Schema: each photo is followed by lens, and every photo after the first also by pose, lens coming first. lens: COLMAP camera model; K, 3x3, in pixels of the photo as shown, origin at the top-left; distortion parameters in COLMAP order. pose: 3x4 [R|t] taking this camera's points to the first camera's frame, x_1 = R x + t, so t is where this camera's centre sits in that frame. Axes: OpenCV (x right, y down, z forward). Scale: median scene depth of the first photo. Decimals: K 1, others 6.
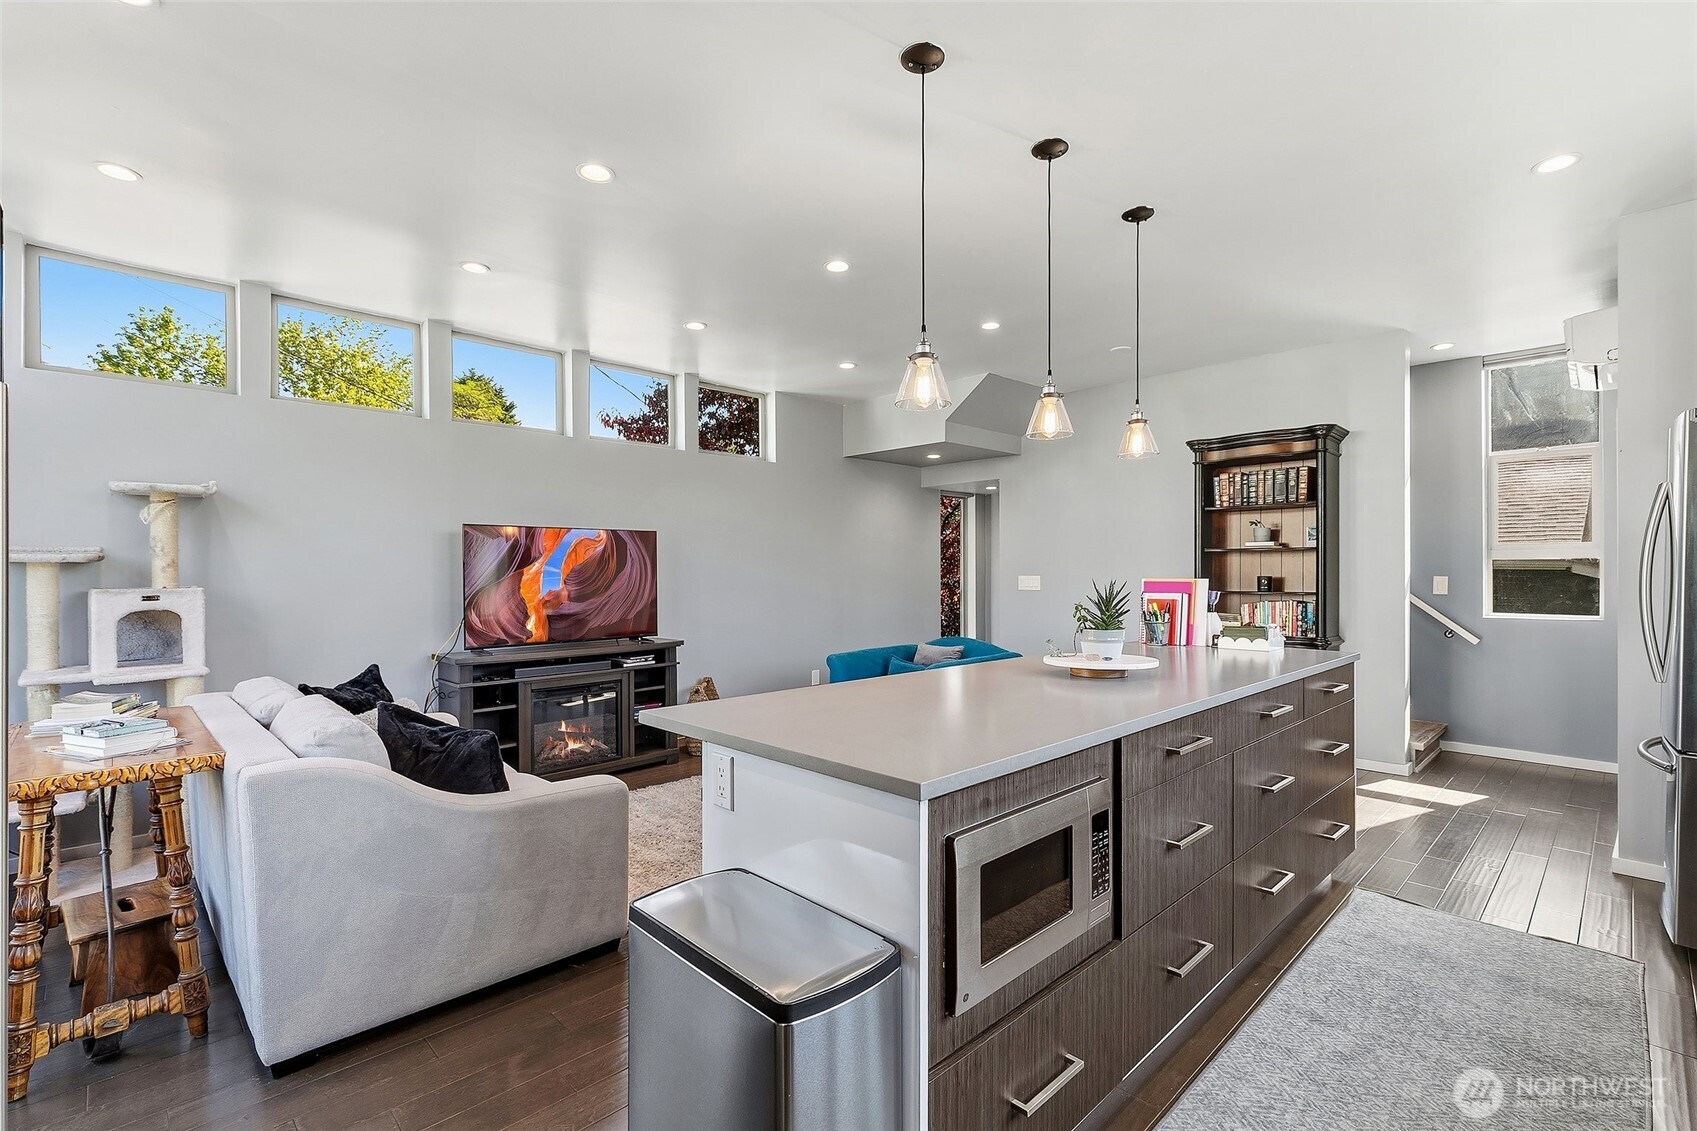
lens RADIAL K [[761.5, 0, 848.5], [0, 761.5, 570.6], [0, 0, 1]] dist [0.005103, -0.000277]
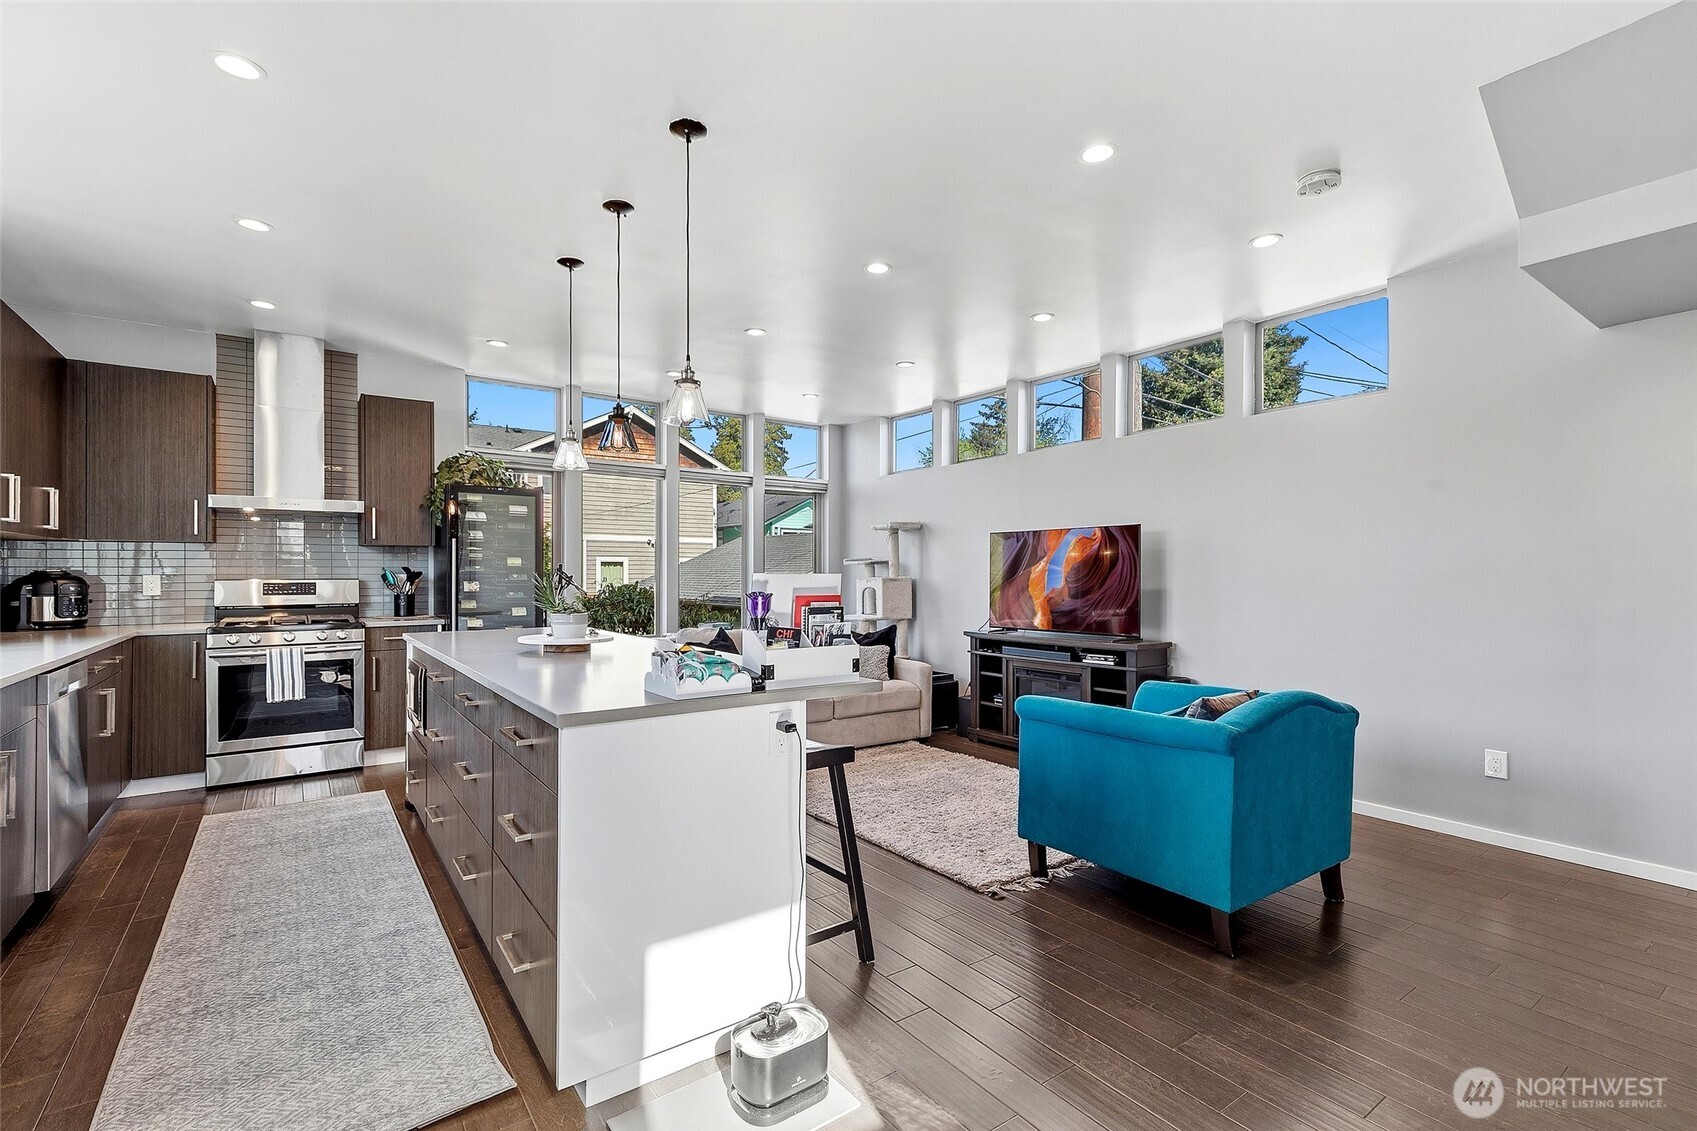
lens RADIAL K [[761.5, 0, 848.5], [0, 761.5, 570.6], [0, 0, 1]] dist [0.005103, -0.000277]
pose [[-0.142114, -0.000198, -0.989850, 0.820982], [-0.001847, 0.999998, 0.000065, 0.005074], [0.989849, 0.001837, -0.142114, 0.903437]]
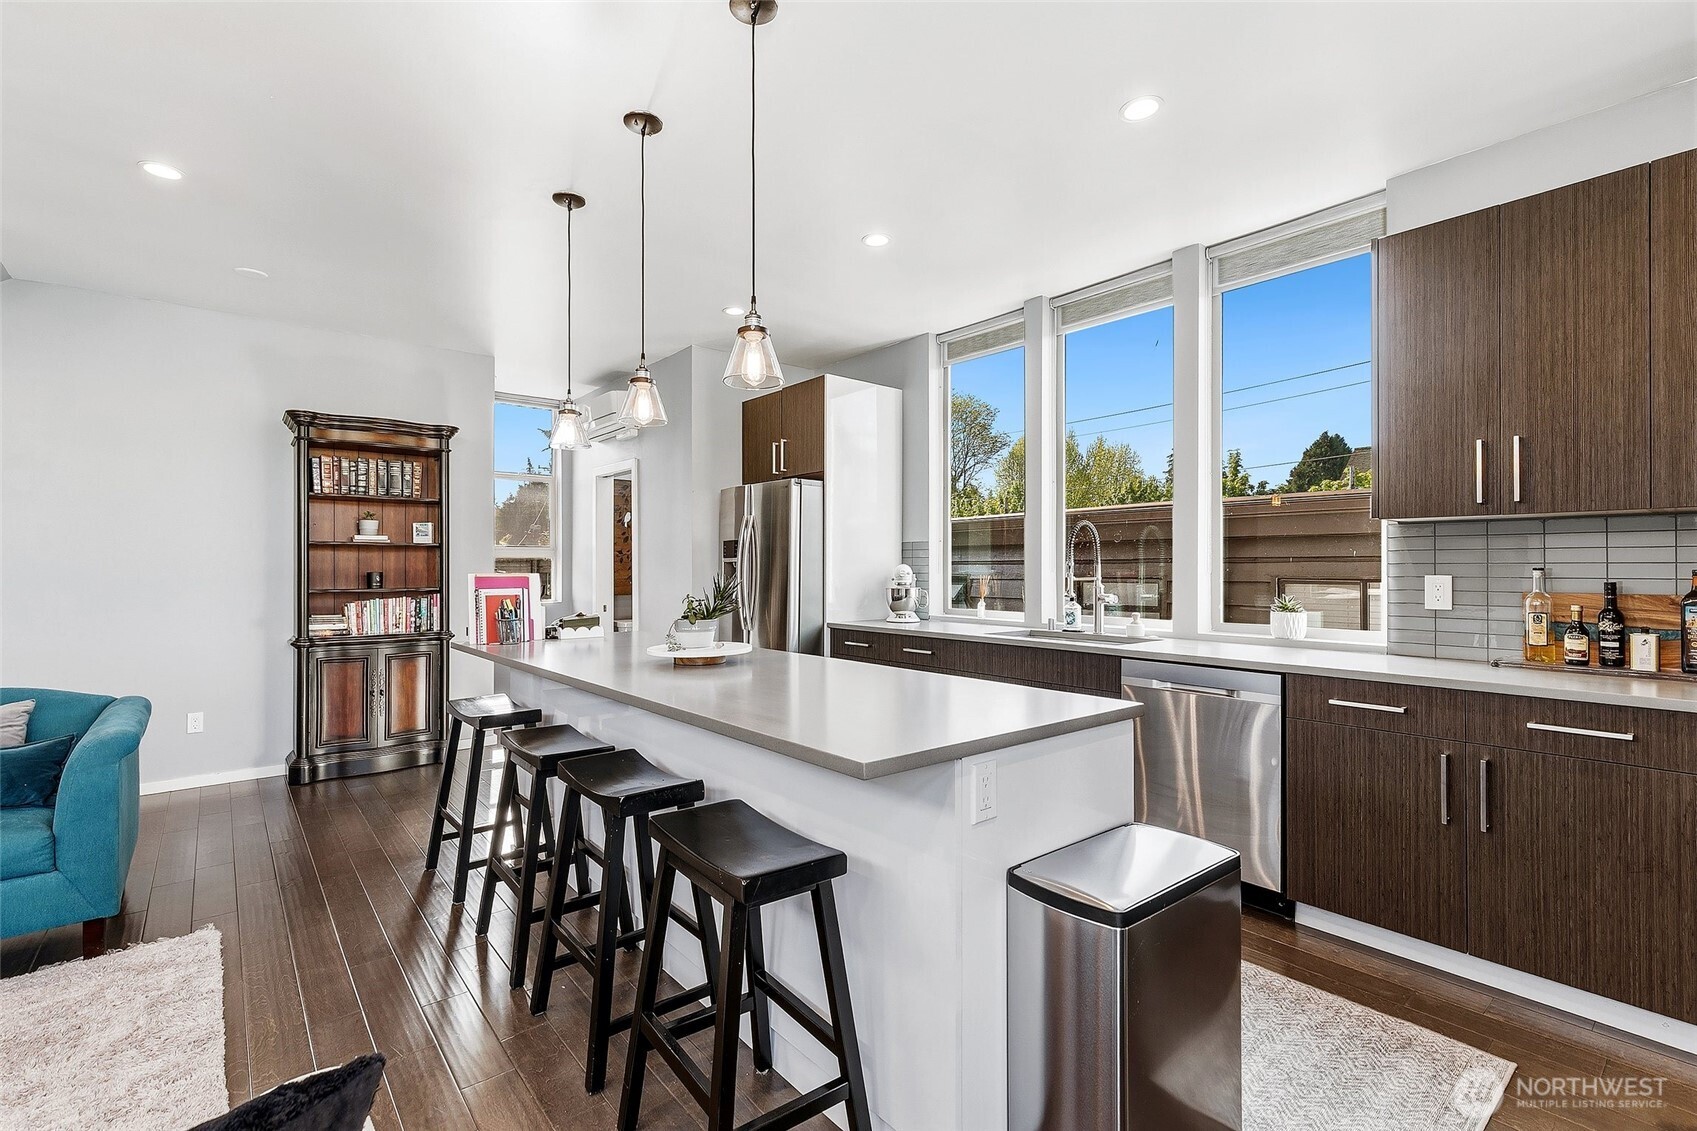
lens RADIAL K [[767.4, 0, 841.1], [0, 767.4, 566.2], [0, 0, 1]] dist [0.008368, -0.000221]
pose [[0.085329, 0.000736, 0.996353, -0.400094], [0.001766, 0.999998, -0.000890, 0.002145], [-0.996351, 0.001835, 0.085327, 0.398317]]
